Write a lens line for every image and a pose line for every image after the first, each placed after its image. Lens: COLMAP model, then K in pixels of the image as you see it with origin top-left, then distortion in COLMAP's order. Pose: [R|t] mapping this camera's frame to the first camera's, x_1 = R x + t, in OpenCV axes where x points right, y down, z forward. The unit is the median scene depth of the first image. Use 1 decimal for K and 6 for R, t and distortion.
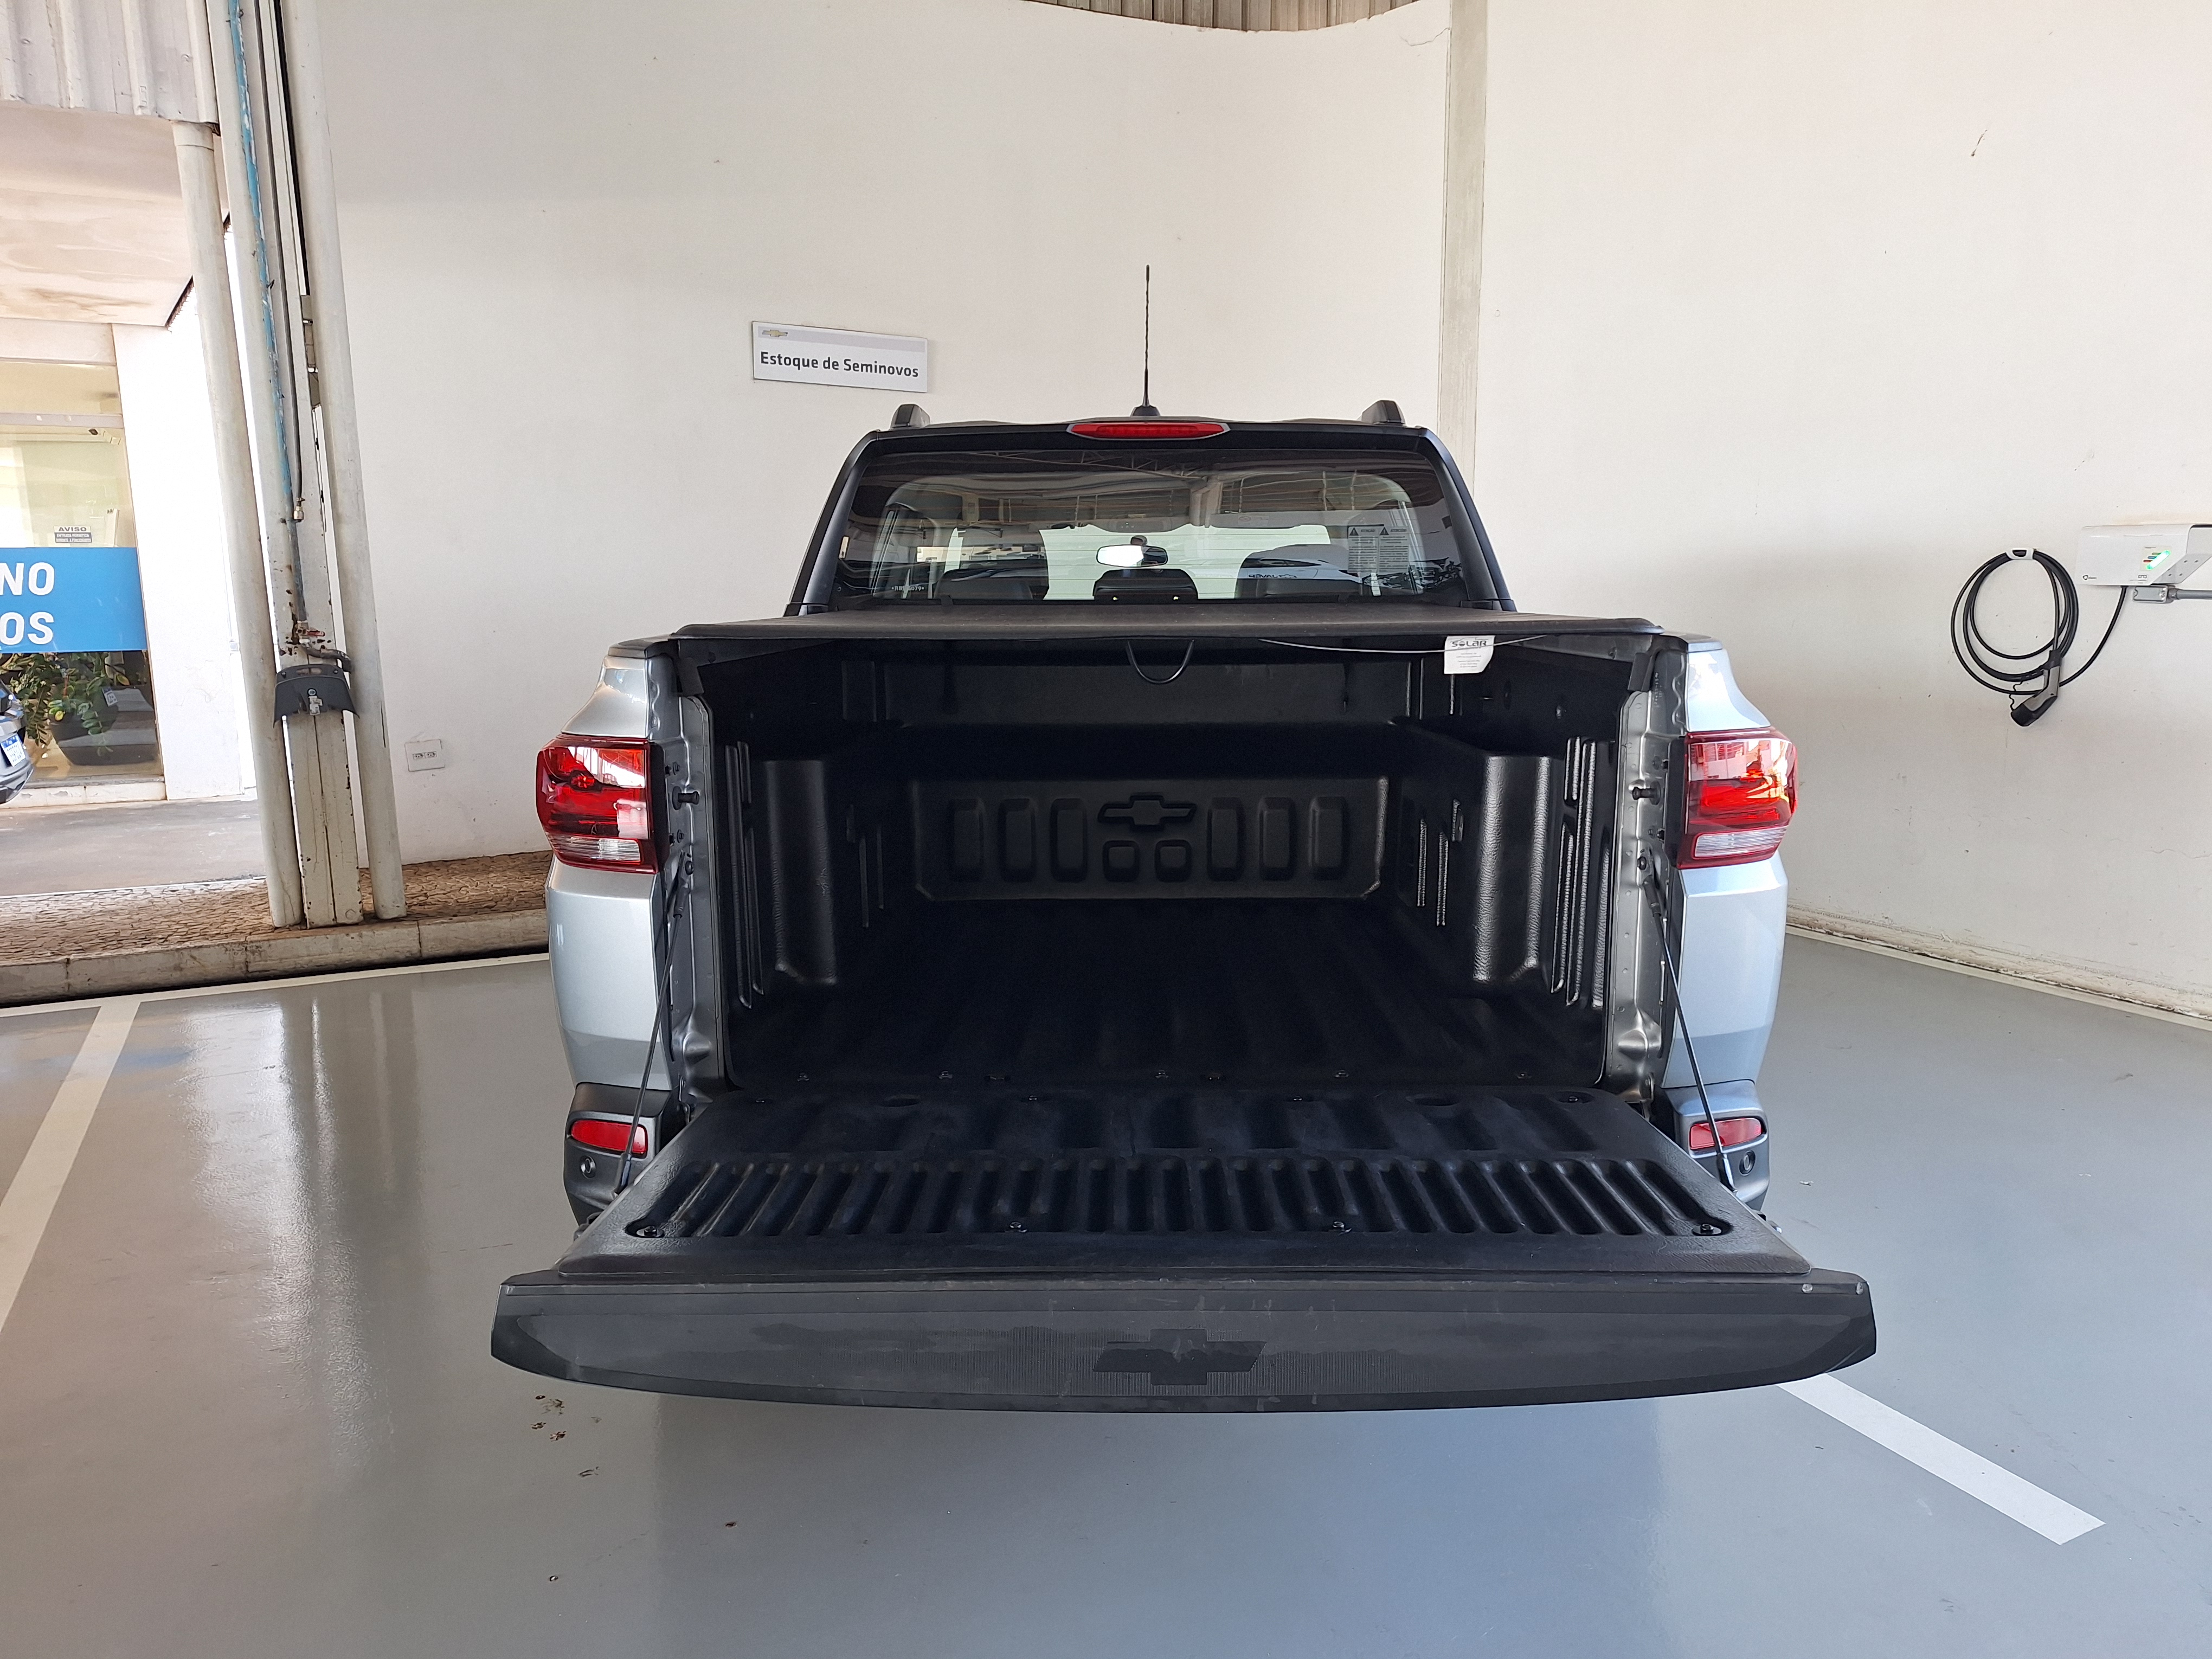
lens RADIAL K [[1520.8, 0, 1135.8], [0, 1520.8, 898.3], [0, 0, 1]] dist [0.007586, -0.018602]
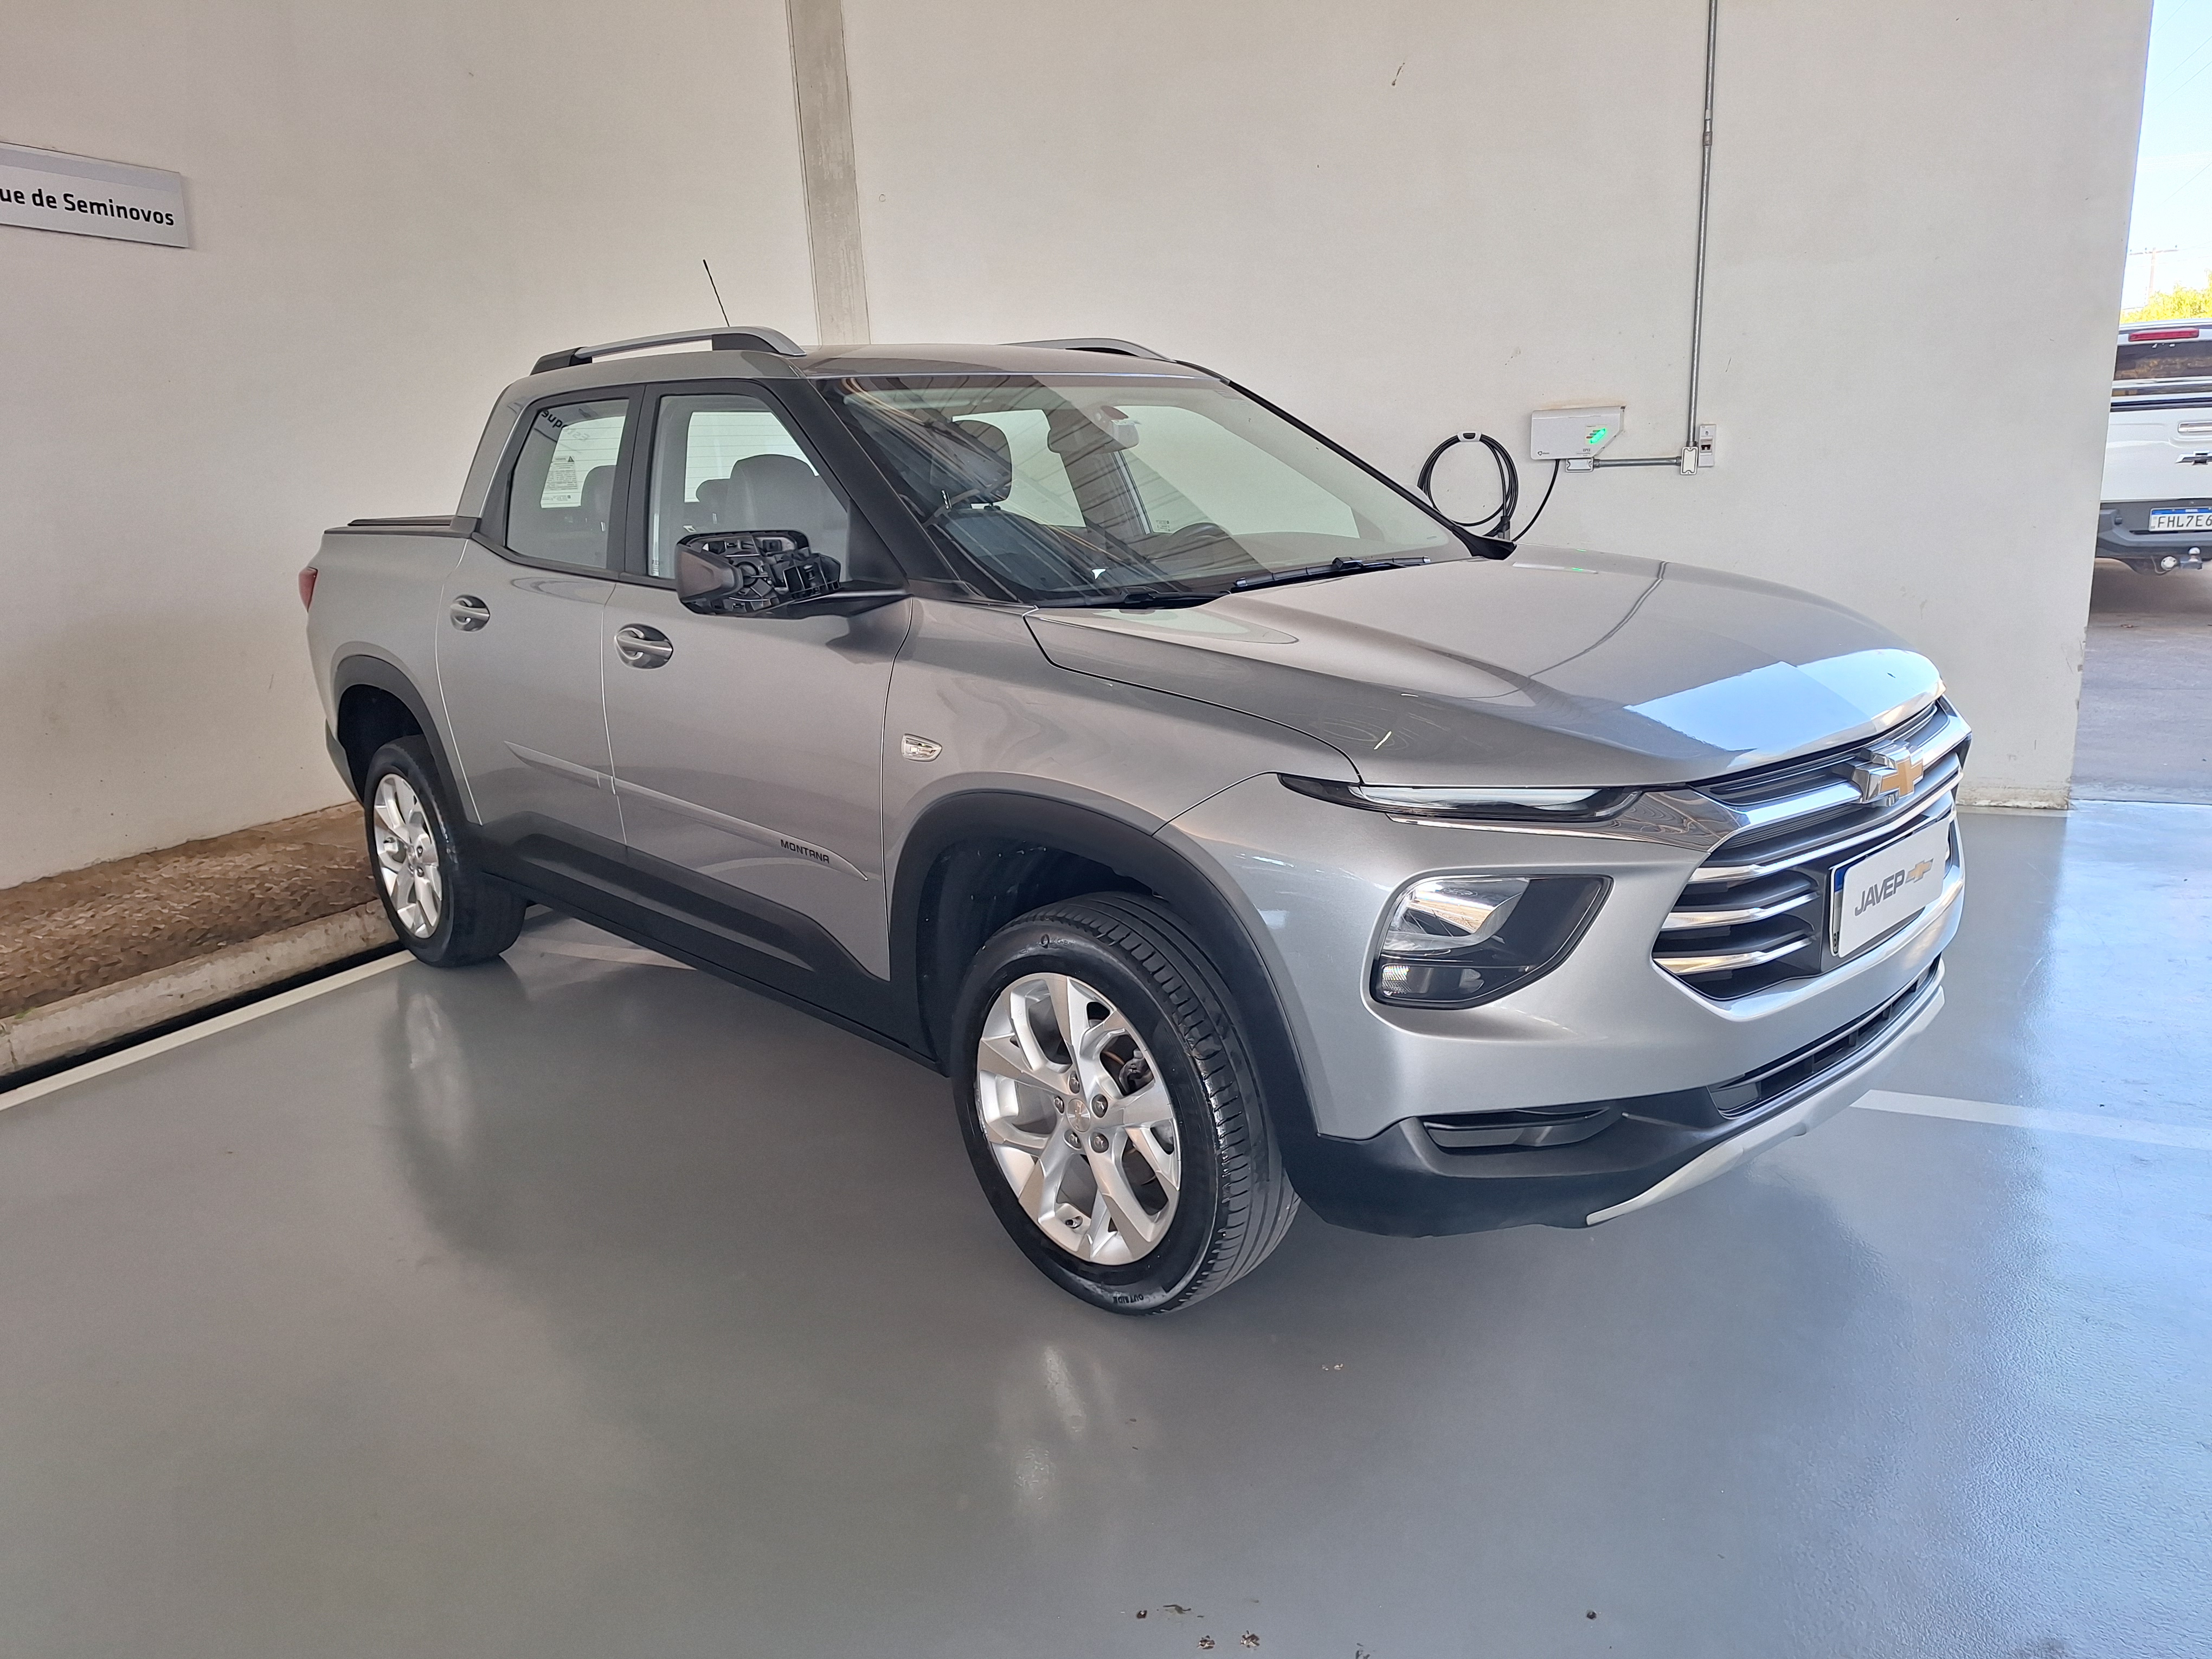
lens RADIAL K [[1520.8, 0, 1129.4], [0, 1520.8, 836.3], [0, 0, 1]] dist [0.007586, -0.018602]
pose [[0.786155, -0.172231, 0.593546, -0.371404], [0.161720, 0.984250, 0.071404, -0.047401], [-0.596496, 0.039854, 0.801626, 0.222213]]
